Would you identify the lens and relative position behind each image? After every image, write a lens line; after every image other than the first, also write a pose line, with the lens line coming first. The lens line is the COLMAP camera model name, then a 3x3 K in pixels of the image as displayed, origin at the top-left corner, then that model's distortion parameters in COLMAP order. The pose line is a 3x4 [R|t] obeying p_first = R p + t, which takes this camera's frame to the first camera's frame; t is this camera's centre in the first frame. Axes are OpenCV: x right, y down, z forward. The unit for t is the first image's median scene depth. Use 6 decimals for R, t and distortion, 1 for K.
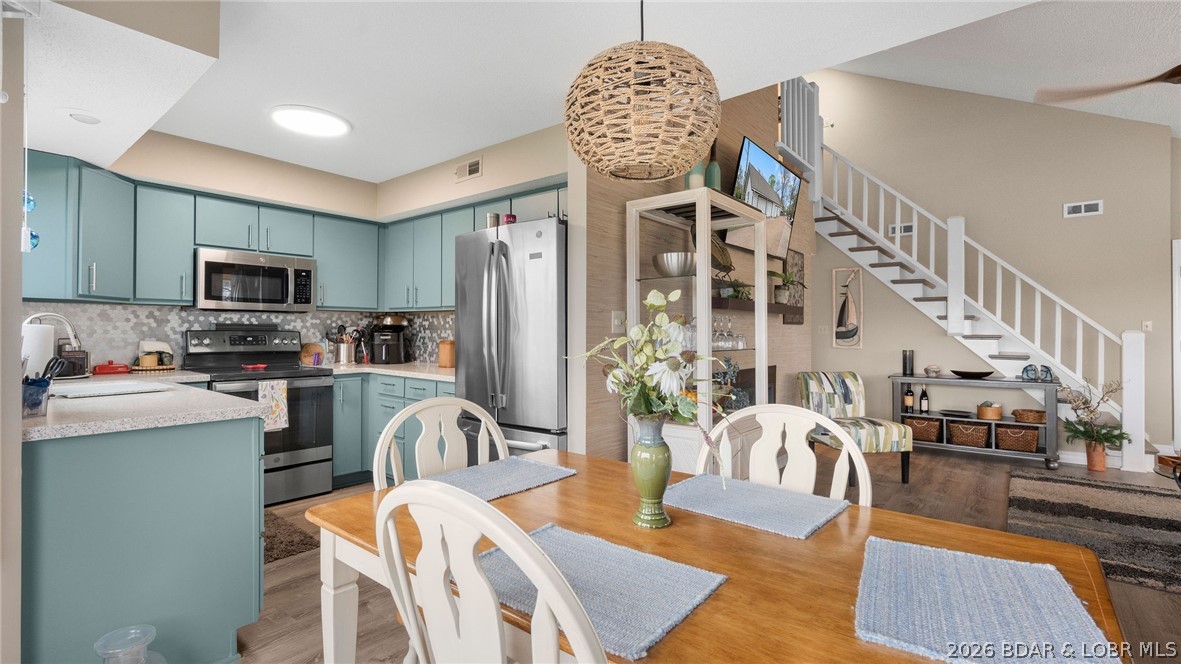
lens RADIAL K [[532.1, 0, 586.1], [0, 532.1, 329.8], [0, 0, 1]] dist [-0.008657, 0.004229]
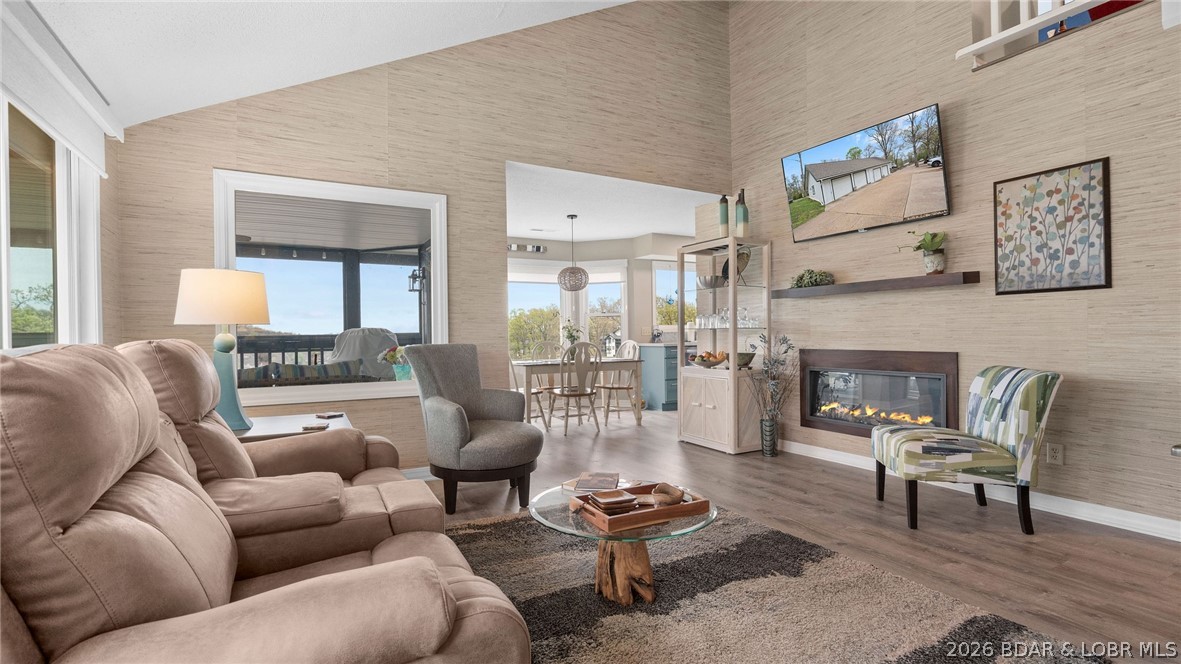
lens RADIAL K [[532.1, 0, 587.4], [0, 532.1, 340.8], [0, 0, 1]] dist [-0.008657, 0.004229]
pose [[-0.368755, 0.016514, -0.929380, 1.319138], [0.018760, 0.999771, 0.010321, 0.034485], [0.929337, -0.013629, -0.368981, 0.831454]]
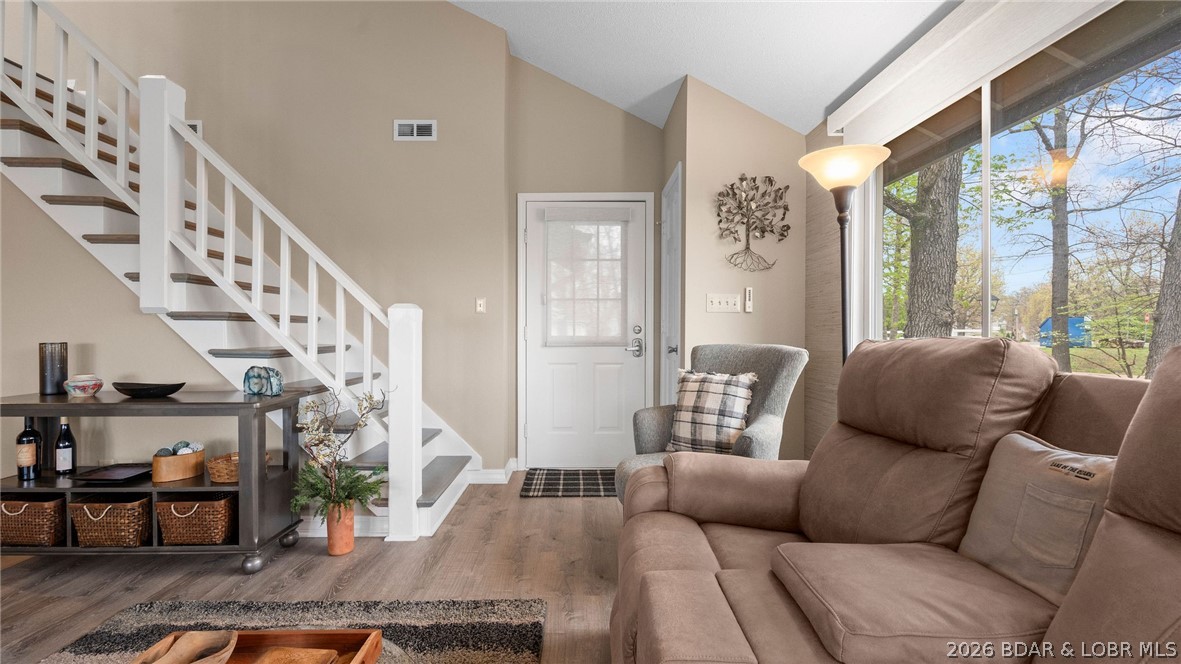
lens RADIAL K [[532.1, 0, 589.0], [0, 532.1, 335.3], [0, 0, 1]] dist [-0.008657, 0.004229]
pose [[0.761932, -0.001378, 0.647656, 0.835471], [-0.005585, 0.999947, 0.008699, 0.031487], [-0.647633, -0.010245, 0.761884, 0.425331]]
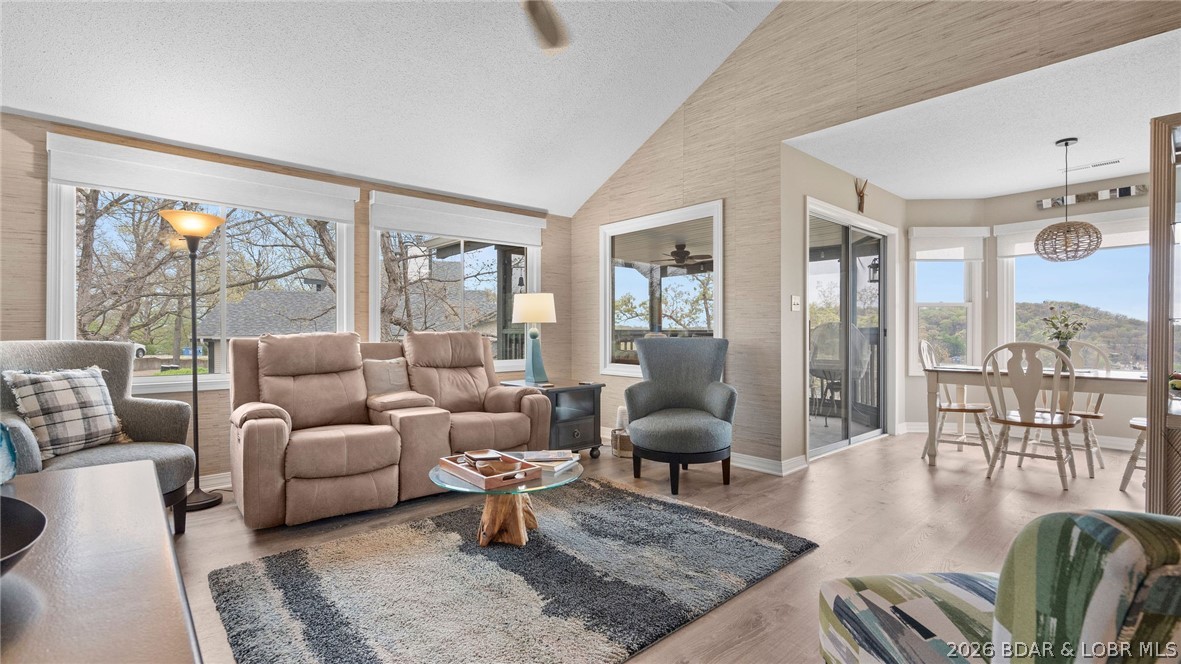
lens RADIAL K [[532.1, 0, 589.6], [0, 532.1, 334.6], [0, 0, 1]] dist [-0.008657, 0.004229]
pose [[-0.987604, 0.000760, 0.156966, 0.663175], [0.000307, 0.999996, -0.002911, 0.040948], [-0.156968, -0.002826, -0.987600, 1.261020]]
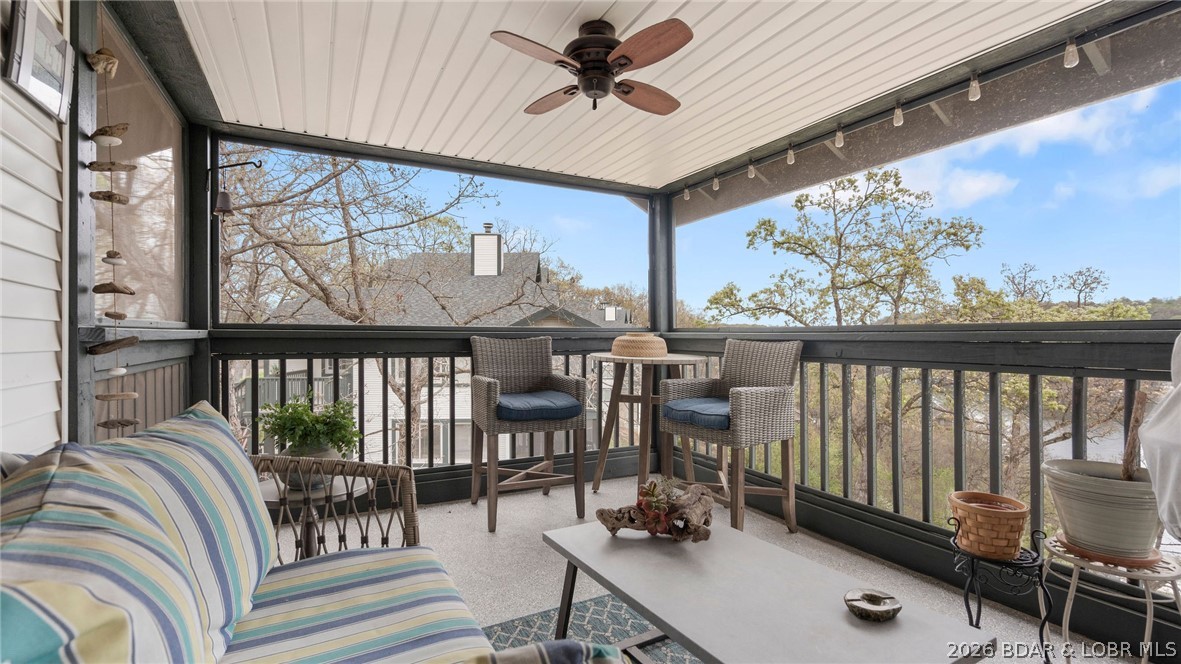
lens RADIAL K [[532.1, 0, 591.4], [0, 532.1, 331.4], [0, 0, 1]] dist [-0.008657, 0.004229]
pose [[-0.920595, 0.000739, 0.390519, 0.476816], [-0.002394, 0.999969, -0.007536, 0.029756], [-0.390512, -0.007872, -0.920564, 0.151636]]
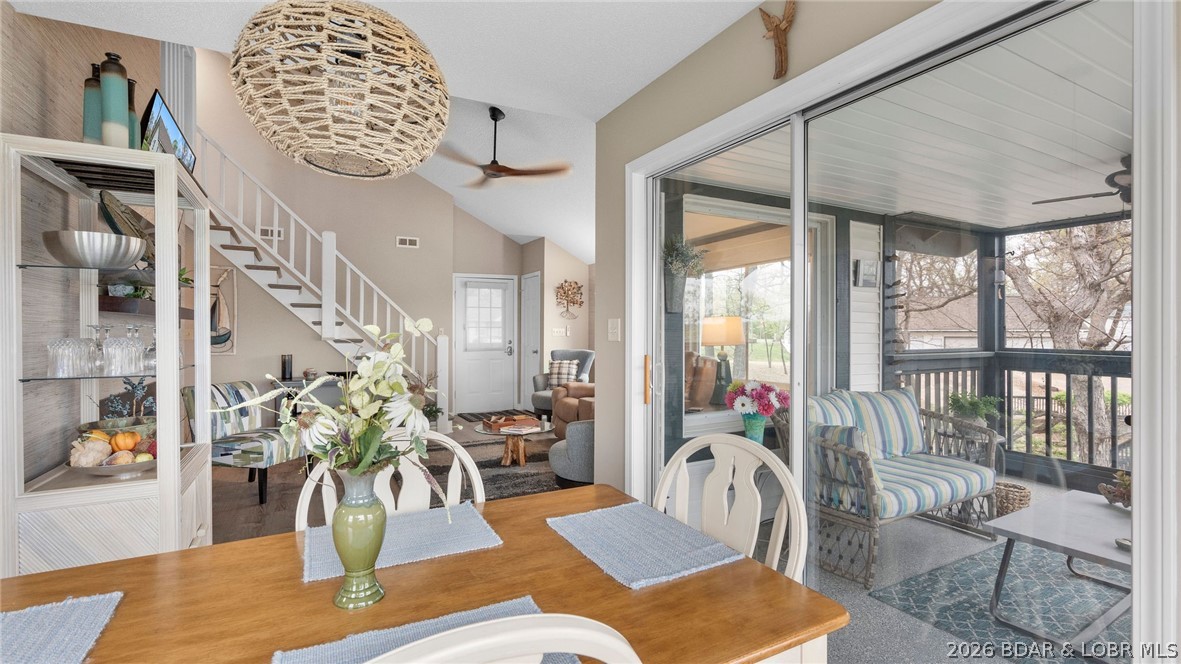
lens RADIAL K [[532.1, 0, 585.4], [0, 532.1, 329.6], [0, 0, 1]] dist [-0.008657, 0.004229]
pose [[0.384580, 0.002654, 0.923088, -0.139981], [-0.004636, 0.999989, -0.000944, -0.014307], [-0.923080, -0.003916, 0.384588, 0.103056]]
